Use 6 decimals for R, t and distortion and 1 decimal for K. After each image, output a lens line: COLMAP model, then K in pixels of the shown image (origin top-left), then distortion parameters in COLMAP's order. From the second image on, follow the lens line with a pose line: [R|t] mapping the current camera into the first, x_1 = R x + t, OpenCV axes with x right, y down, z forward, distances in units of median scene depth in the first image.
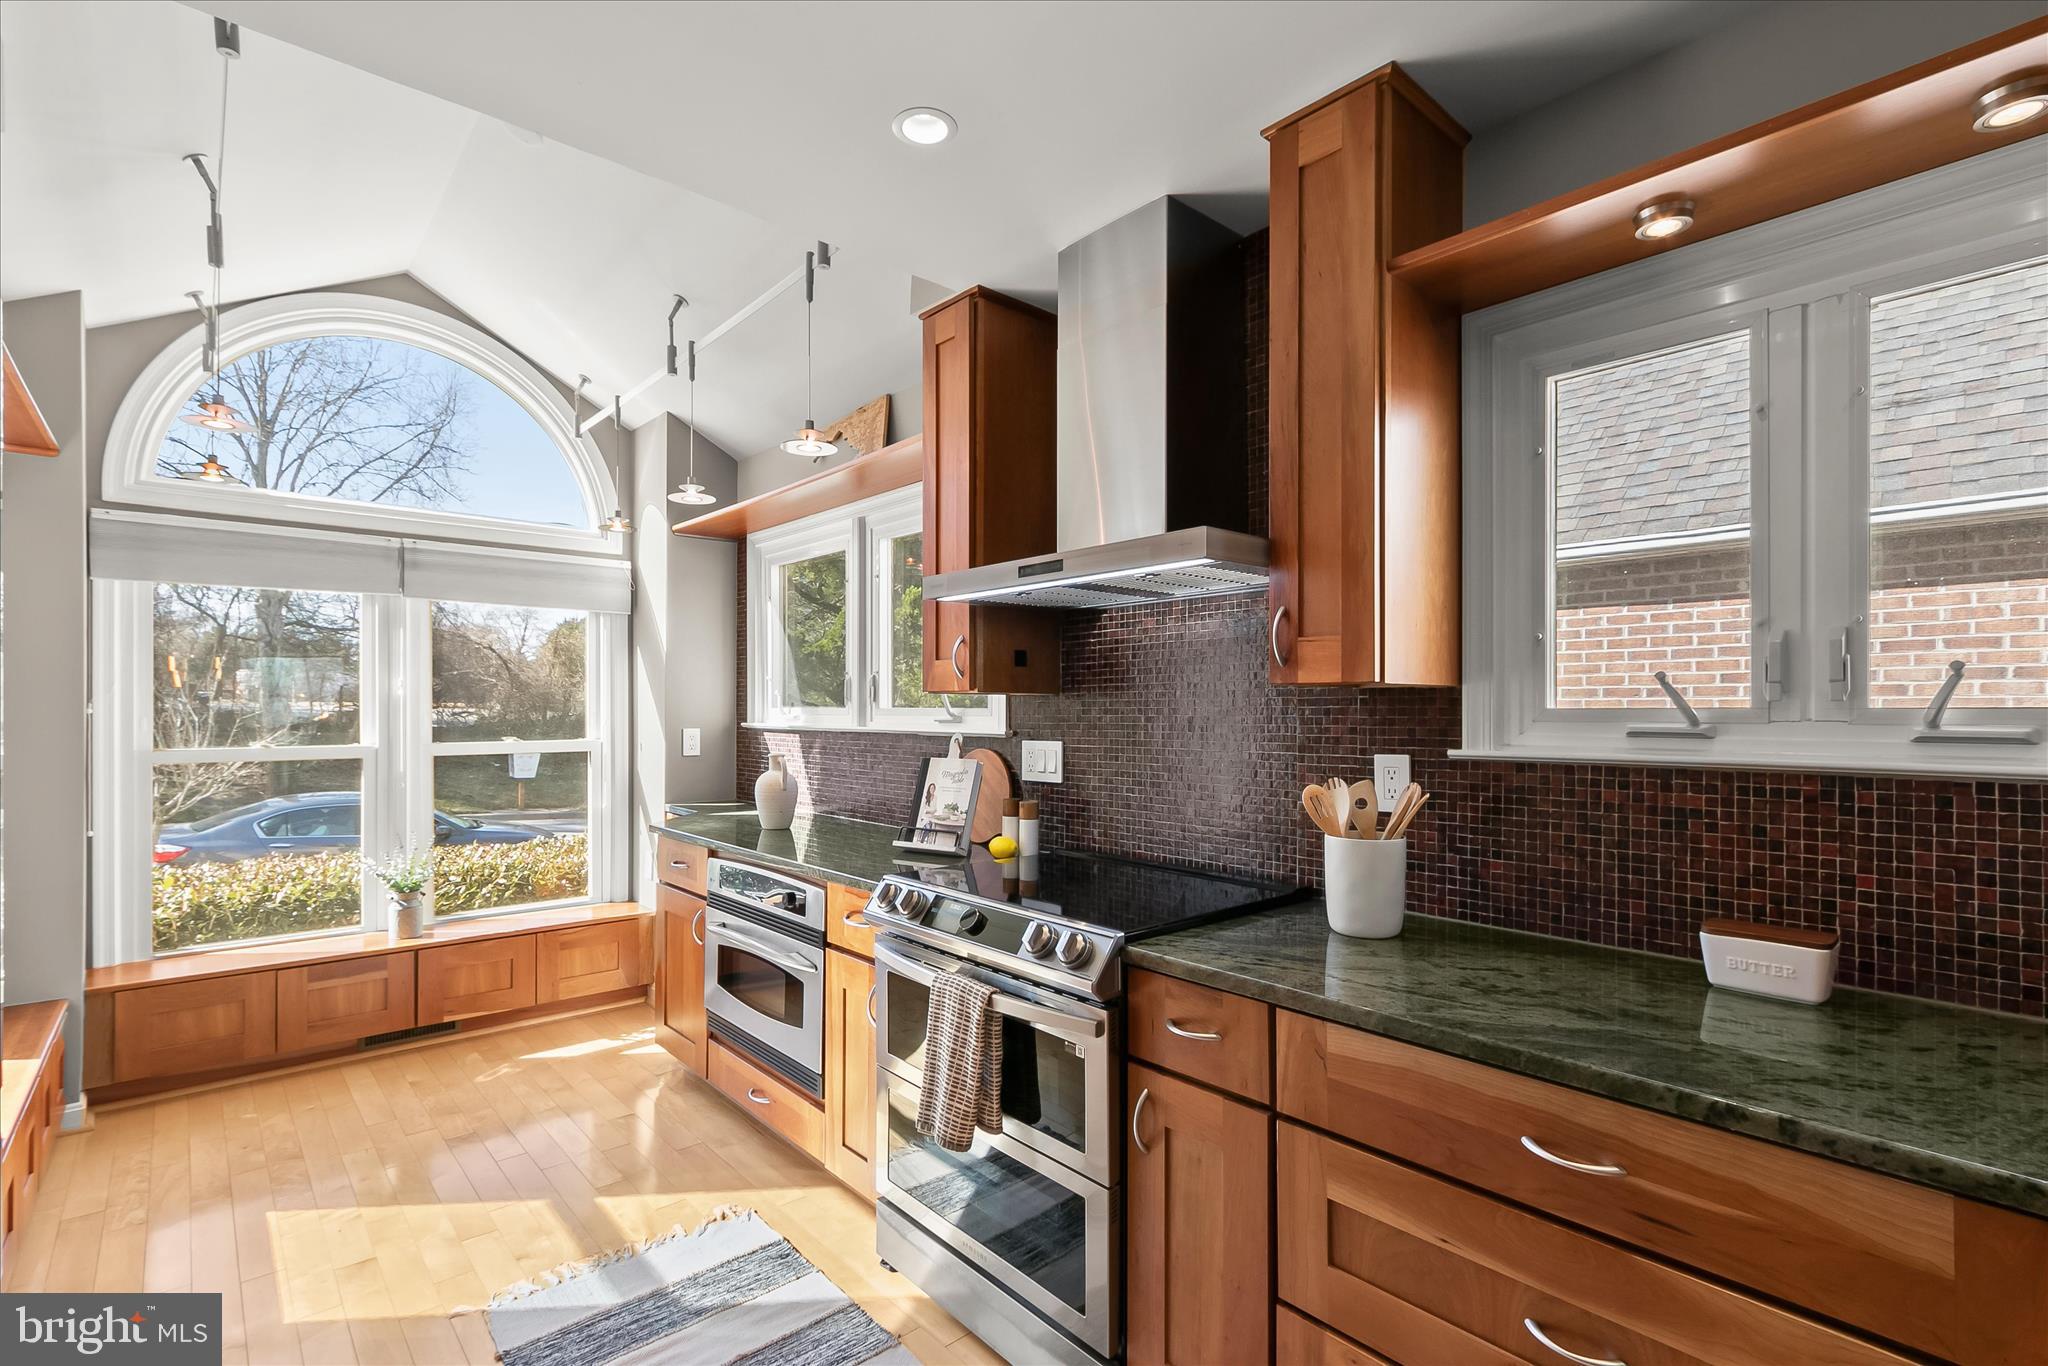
lens RADIAL K [[934.8, 0, 1027.6], [0, 934.8, 707.9], [0, 0, 1]] dist [0.001610, 0.000118]
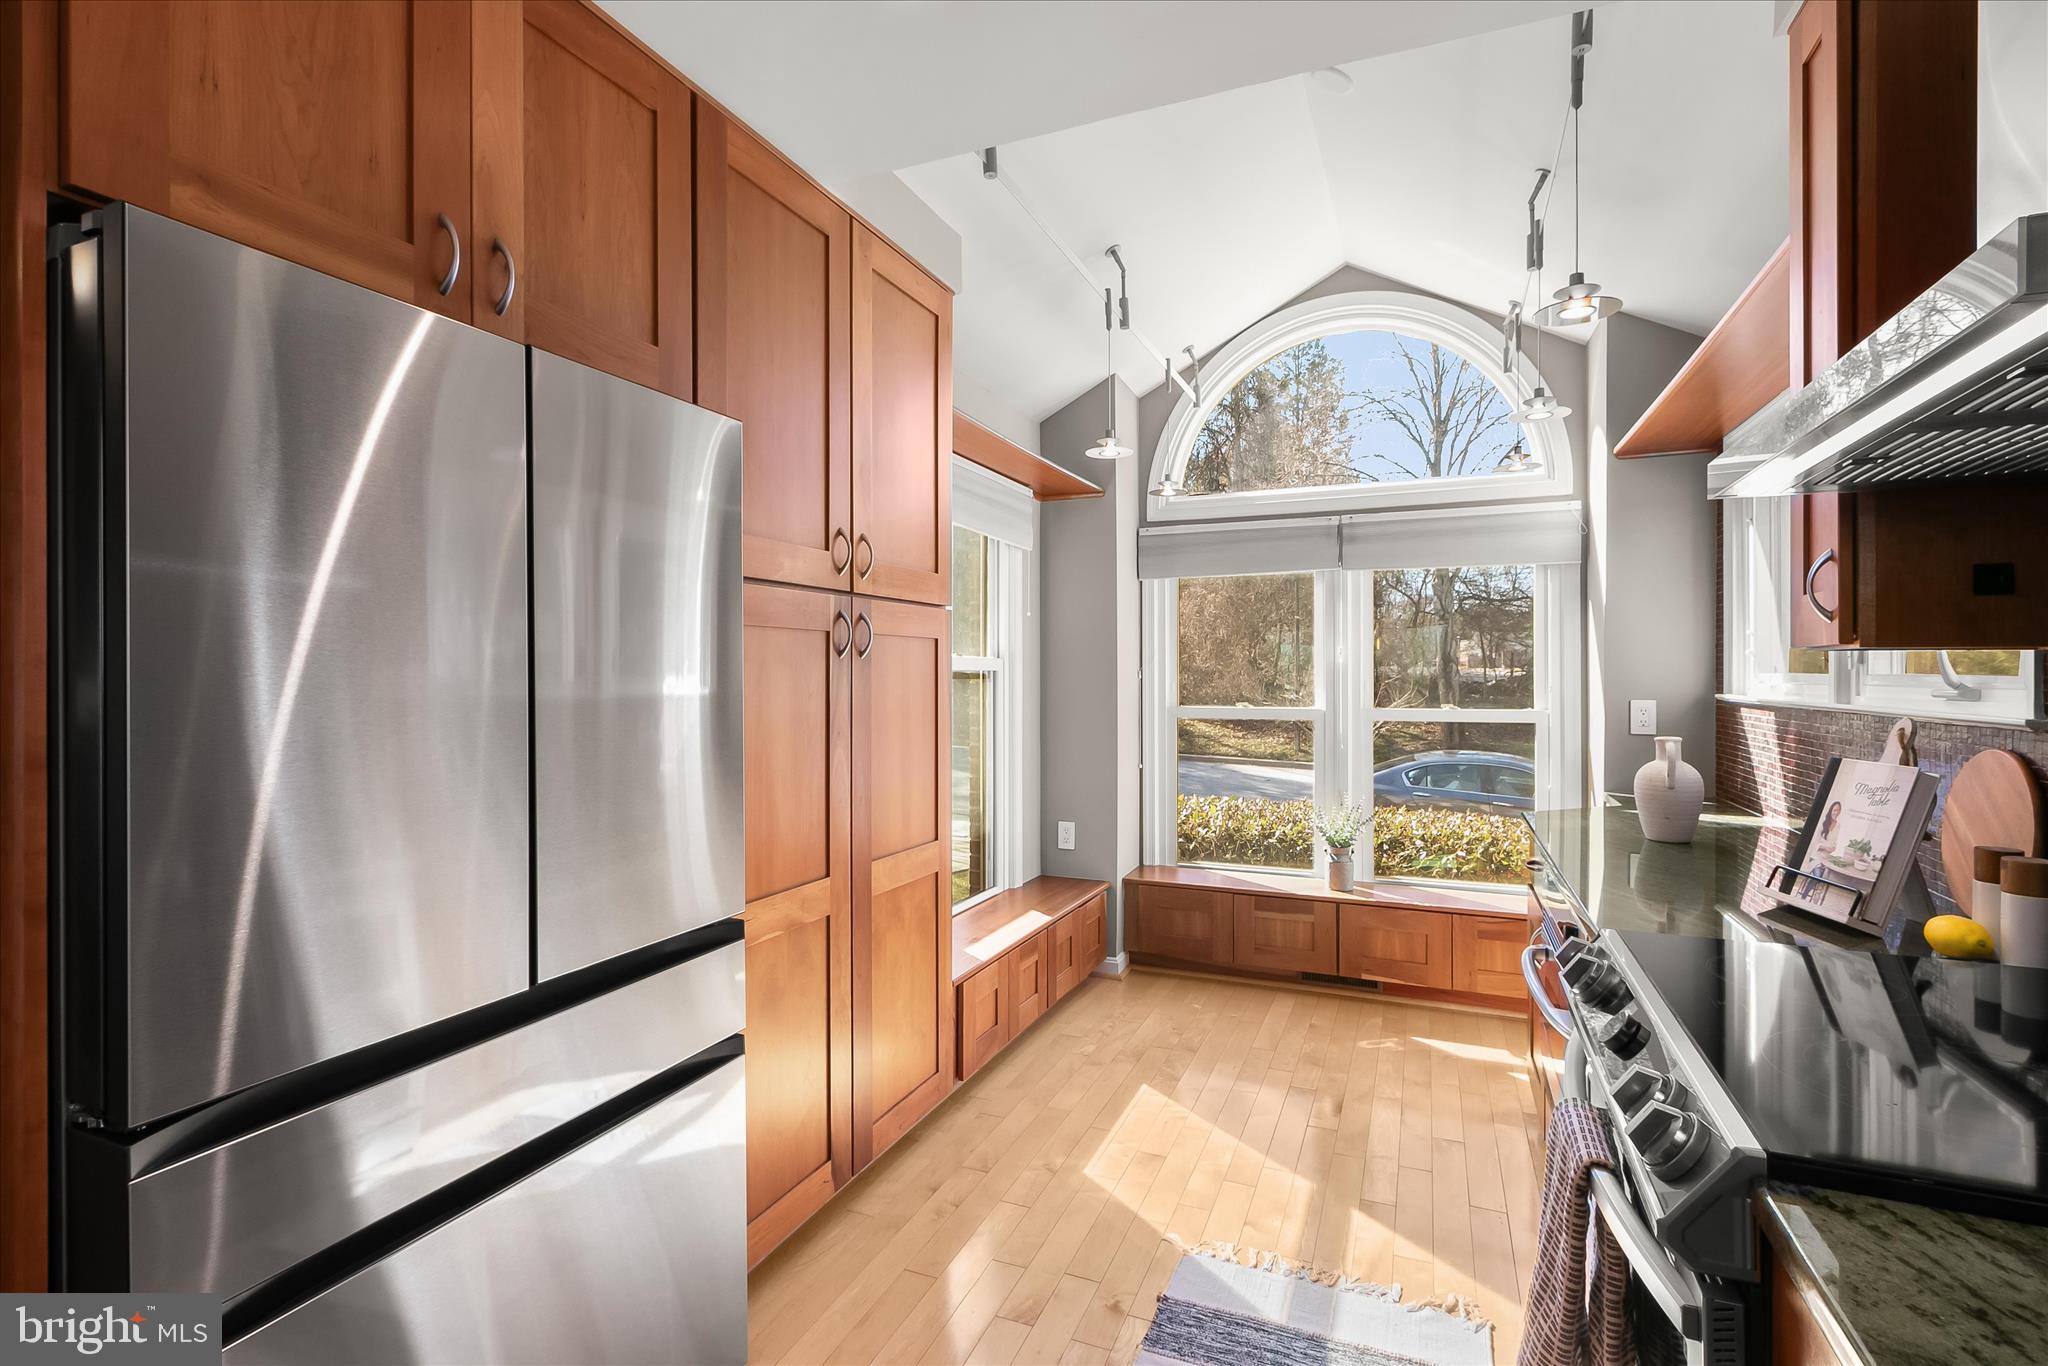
lens RADIAL K [[963.4, 0, 1028.2], [0, 963.4, 675.8], [0, 0, 1]] dist [0.003641, 0.000000]
pose [[0.431528, 0.001235, -0.902099, 0.183695], [0.001370, 0.999997, 0.002025, -0.000843], [0.902098, -0.002110, 0.431525, 0.218705]]
